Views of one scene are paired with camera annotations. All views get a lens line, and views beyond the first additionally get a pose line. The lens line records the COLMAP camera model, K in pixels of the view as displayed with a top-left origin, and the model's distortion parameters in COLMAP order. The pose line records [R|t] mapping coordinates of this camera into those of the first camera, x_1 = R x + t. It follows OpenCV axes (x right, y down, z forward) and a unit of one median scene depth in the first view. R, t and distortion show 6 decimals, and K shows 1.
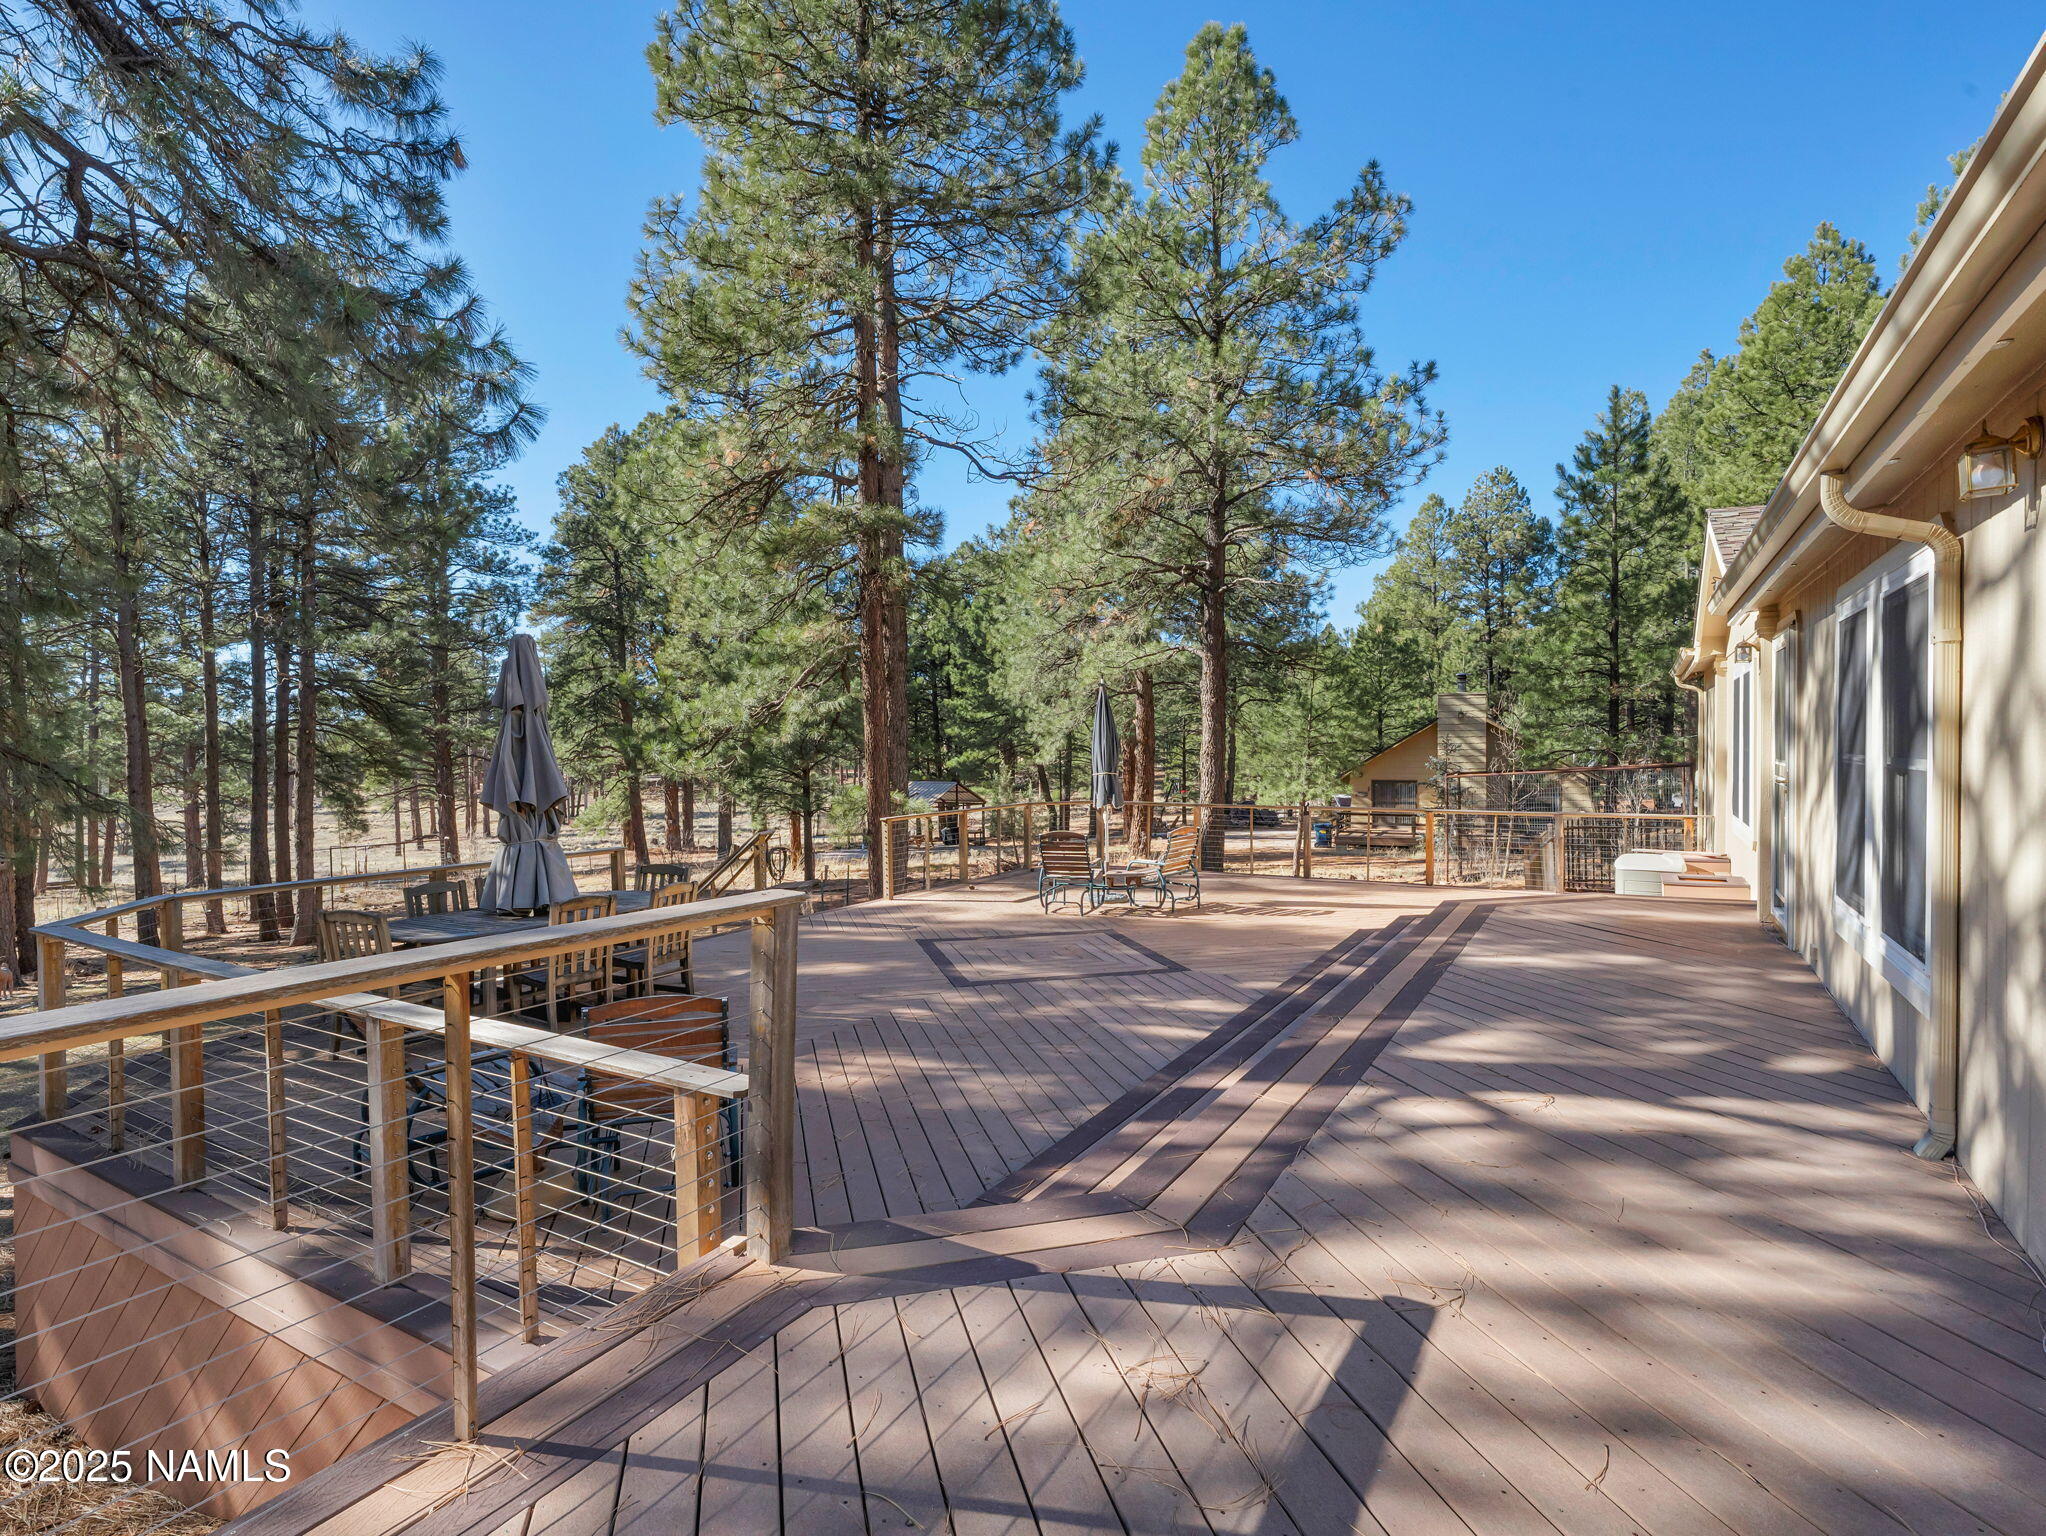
lens RADIAL K [[1044.1, 0, 1023.0], [0, 1044.1, 768.0], [0, 0, 1]] dist [-0.003563, 0.001397]
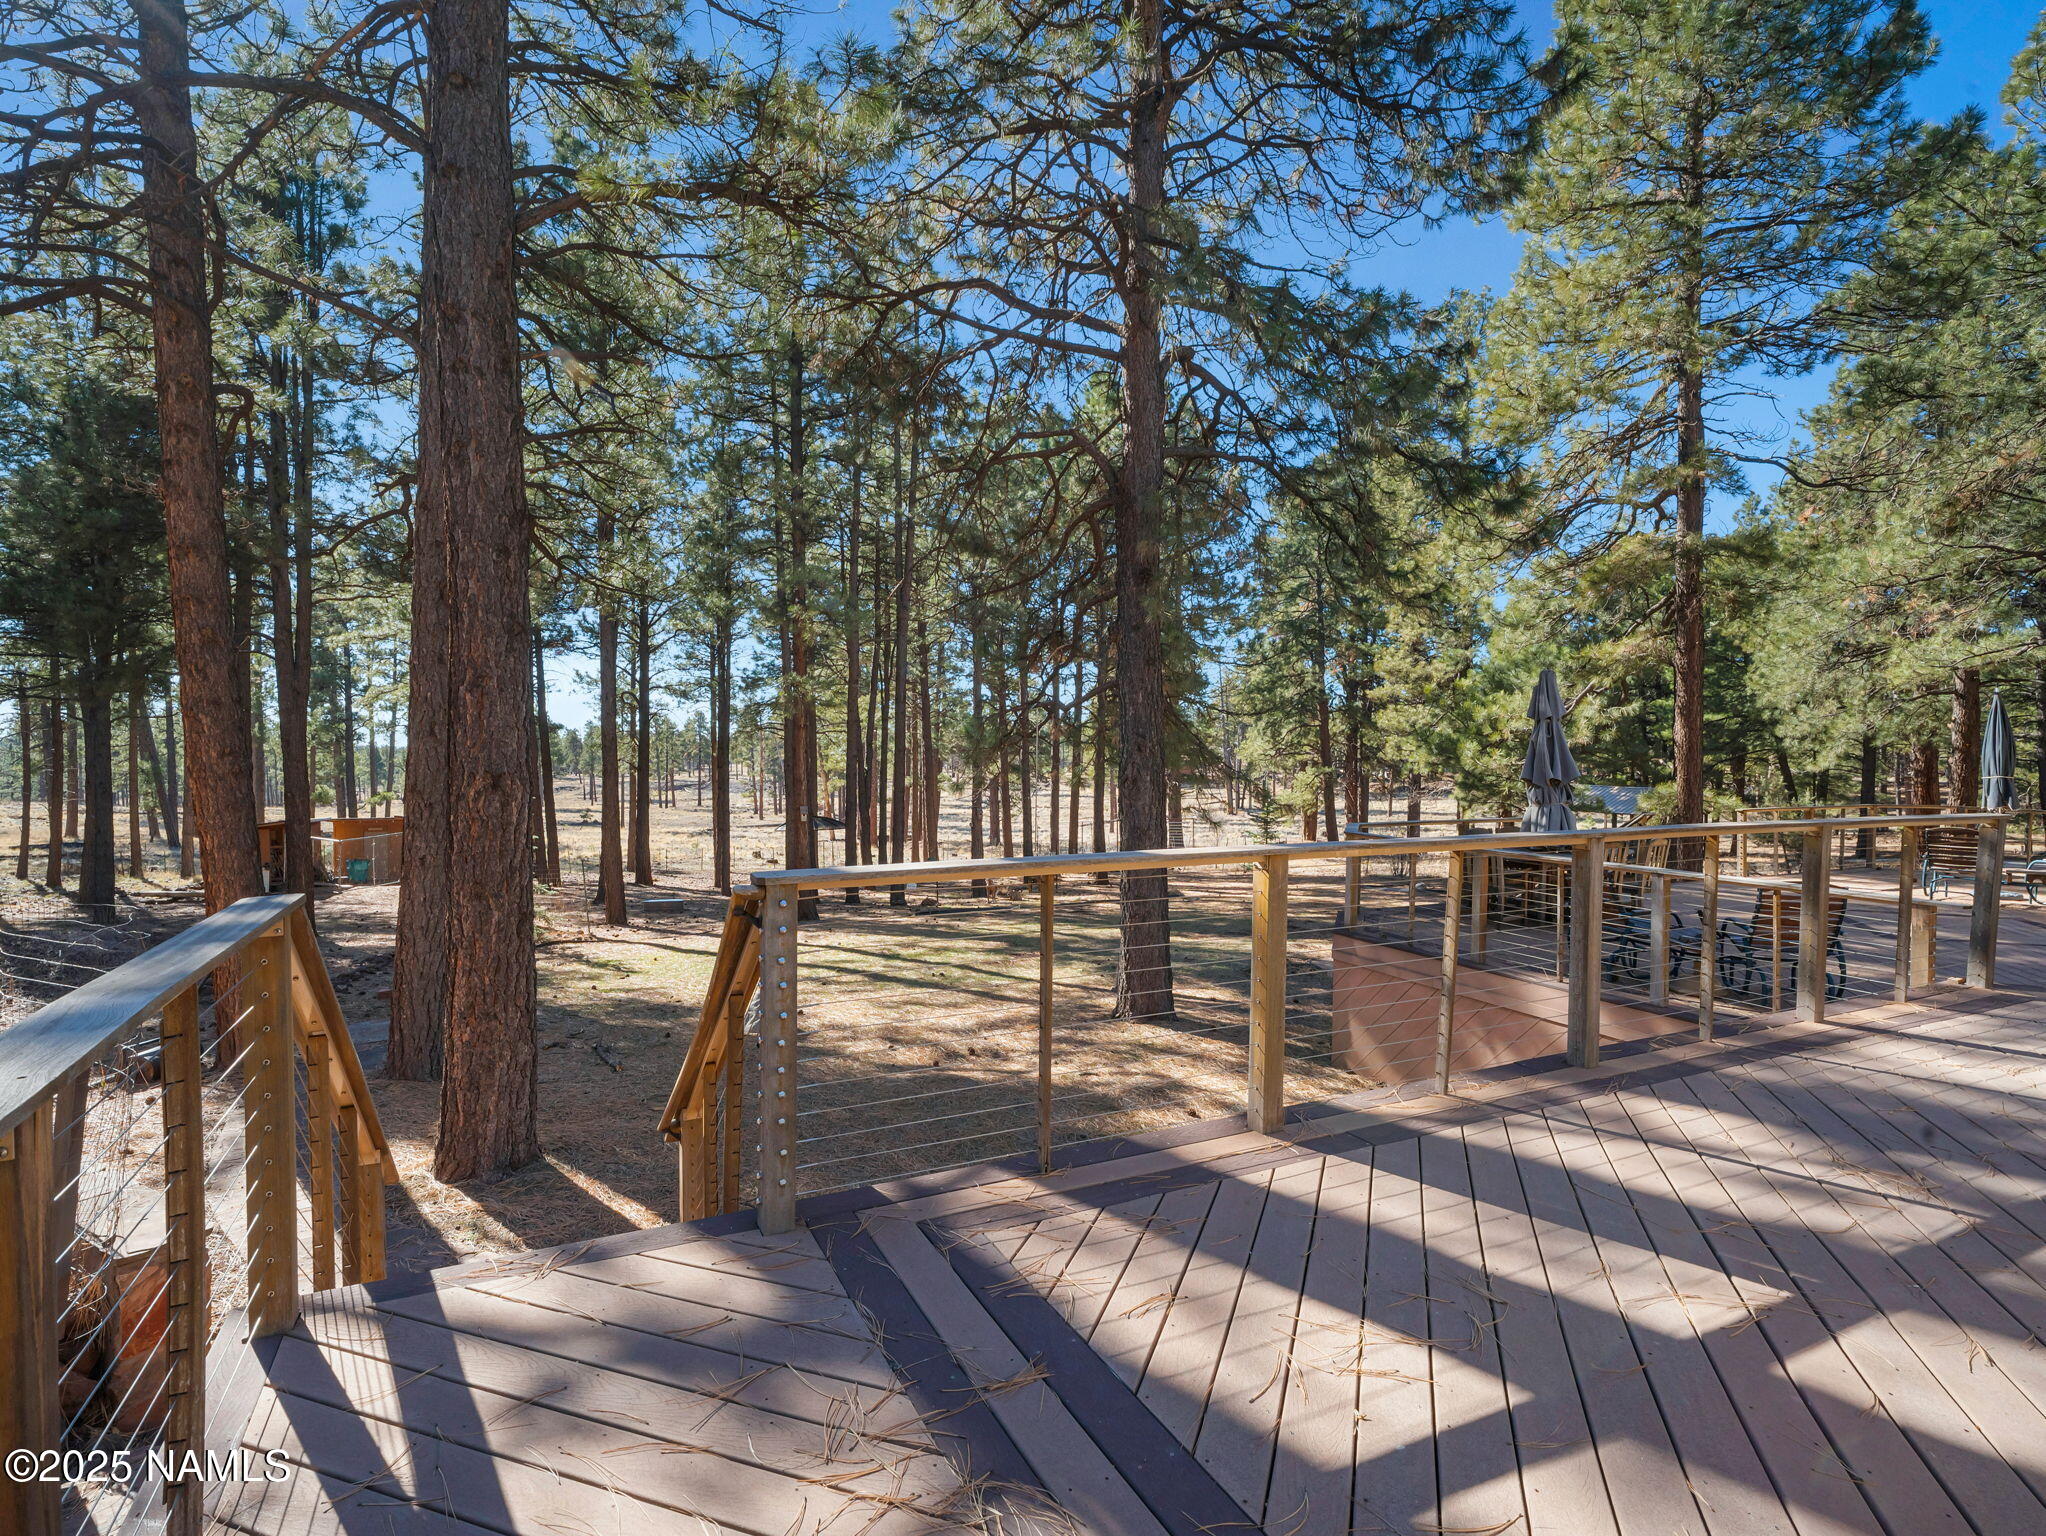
lens RADIAL K [[1044.1, 0, 1023.0], [0, 1044.1, 768.0], [0, 0, 1]] dist [-0.003563, 0.001397]
pose [[0.836072, 0.027966, -0.547907, -0.089941], [-0.027816, 0.999576, 0.008574, 0.007566], [0.547914, 0.008073, 0.836495, -0.225192]]
